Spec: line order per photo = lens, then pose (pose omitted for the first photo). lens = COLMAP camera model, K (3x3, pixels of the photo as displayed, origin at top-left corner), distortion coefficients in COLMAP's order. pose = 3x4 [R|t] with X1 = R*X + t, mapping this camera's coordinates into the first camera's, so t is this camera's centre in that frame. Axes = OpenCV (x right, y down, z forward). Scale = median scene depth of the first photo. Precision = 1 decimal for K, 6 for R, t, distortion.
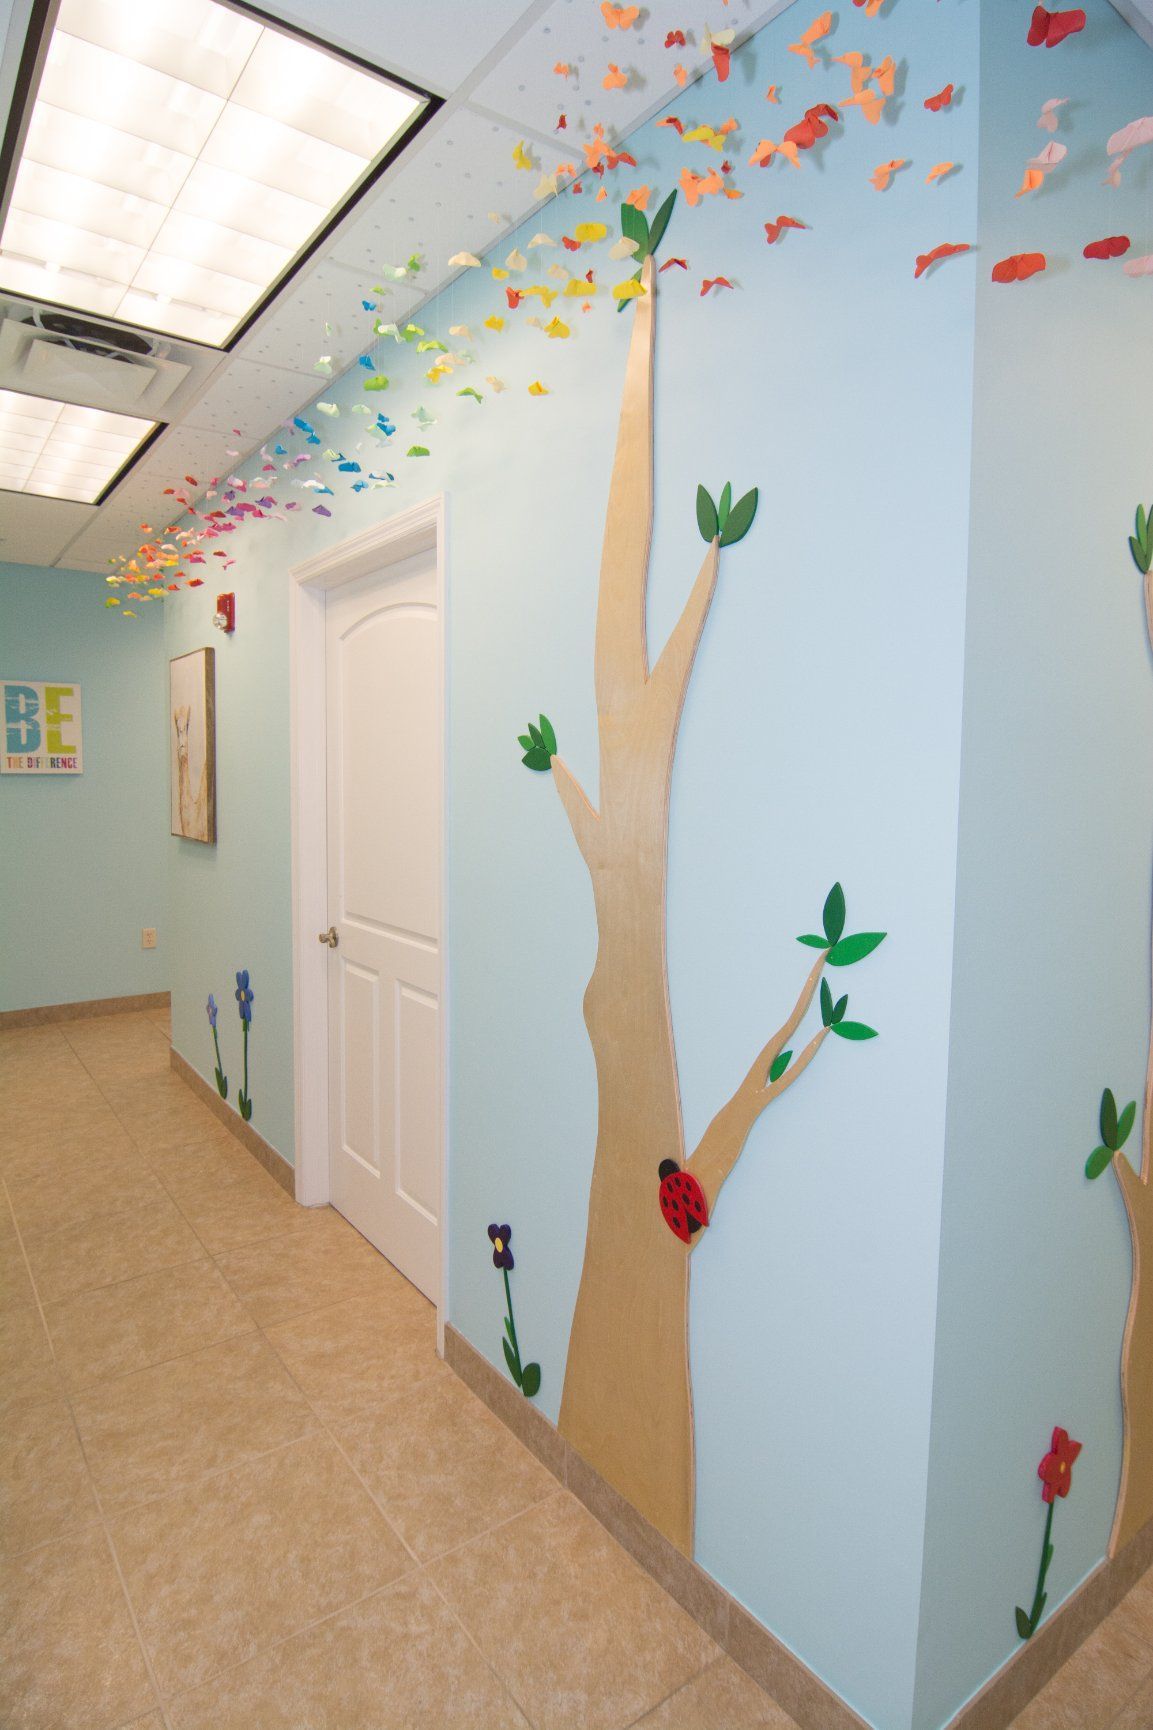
lens RADIAL K [[933.7, 0, 566.2], [0, 933.7, 837.8], [0, 0, 1]] dist [-0.015156, -0.005385]
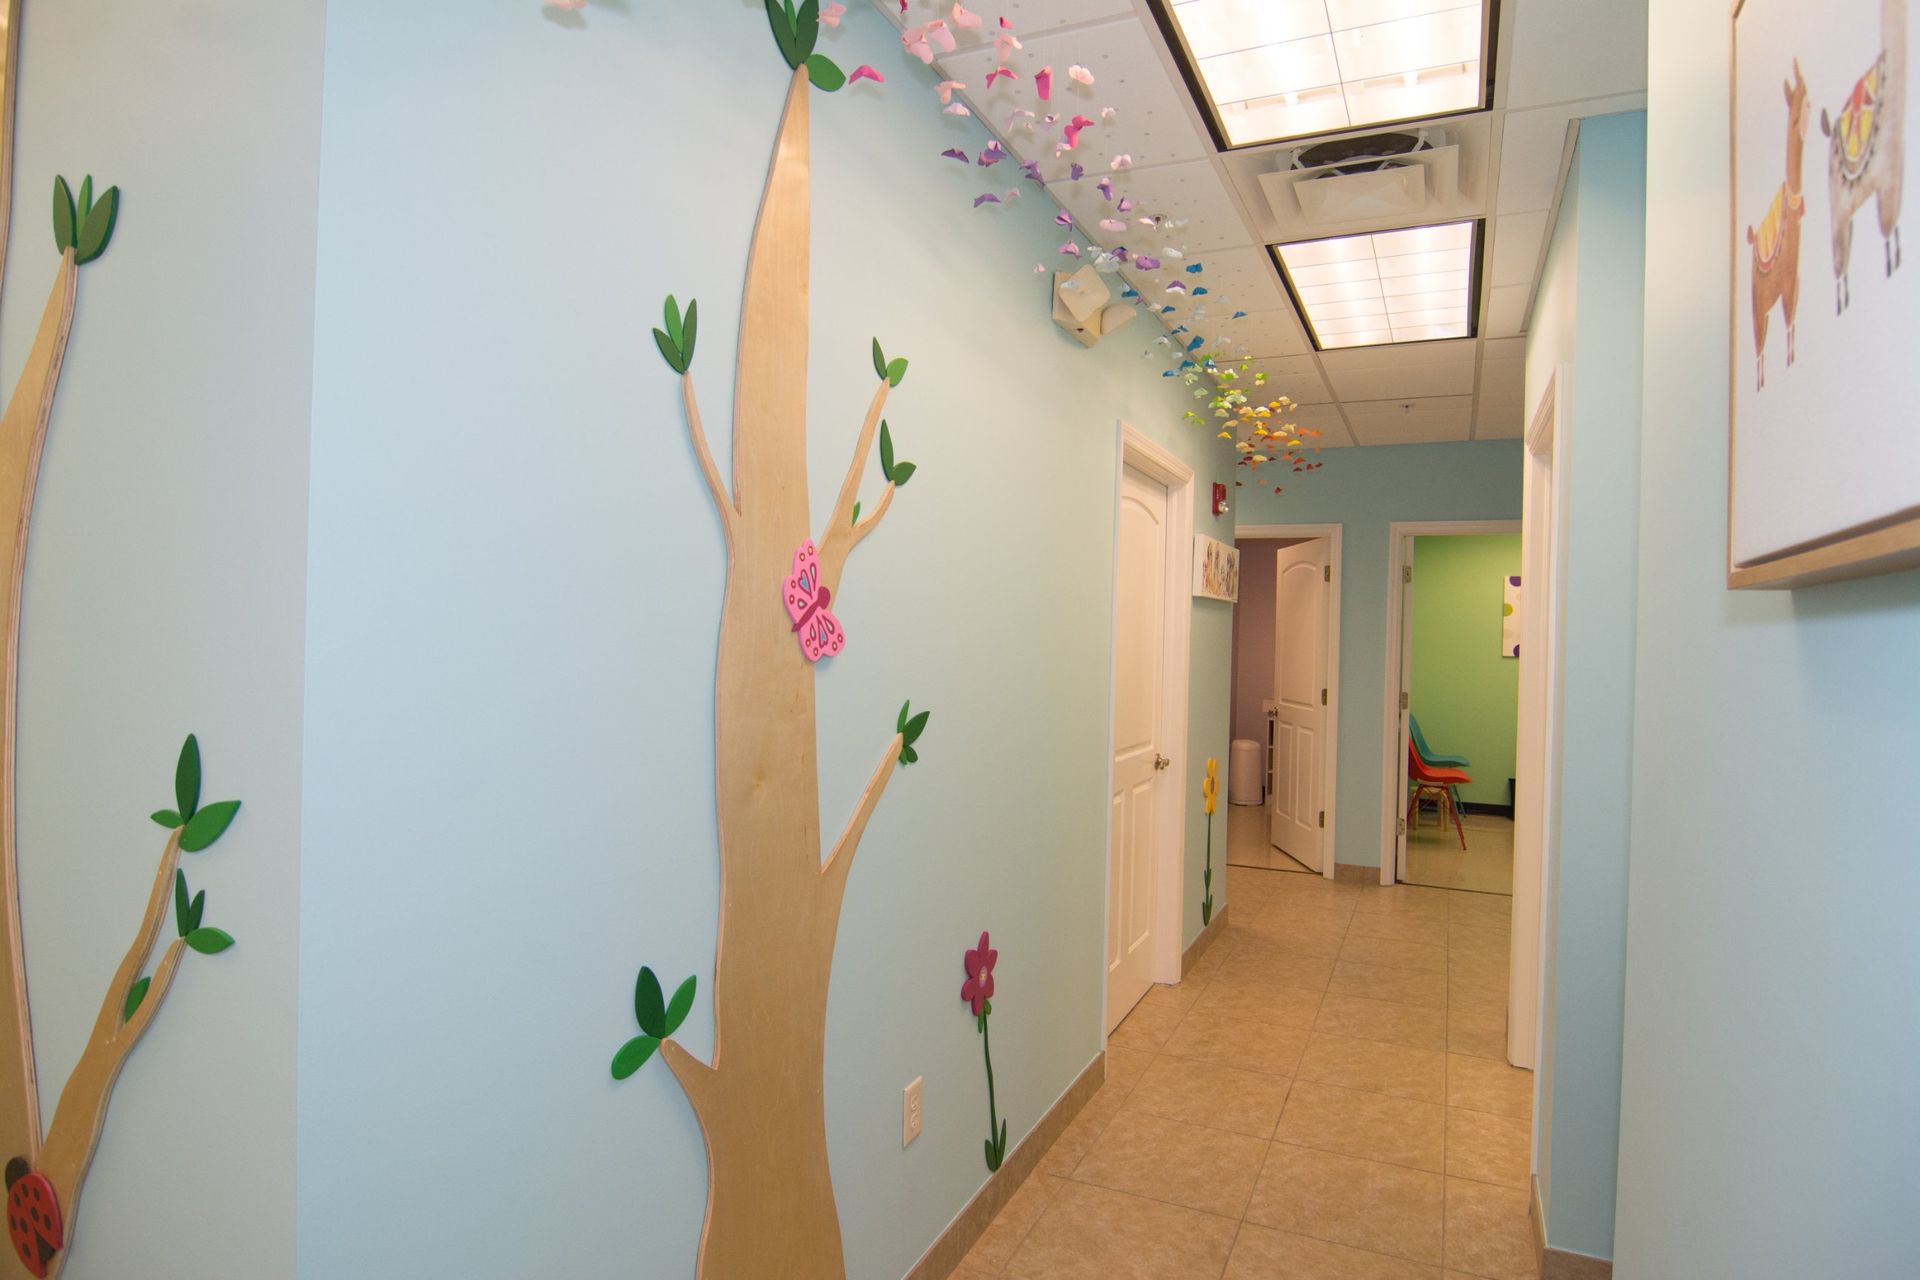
lens RADIAL K [[1036.2, 0, 993.6], [0, 1036.2, 639.1], [0, 0, 1]] dist [-0.015156, -0.005385]
pose [[0.867845, 0.008126, 0.496769, 0.430902], [0.017244, 0.998771, -0.046461, 0.021747], [-0.496536, 0.048887, 0.866638, 0.002836]]
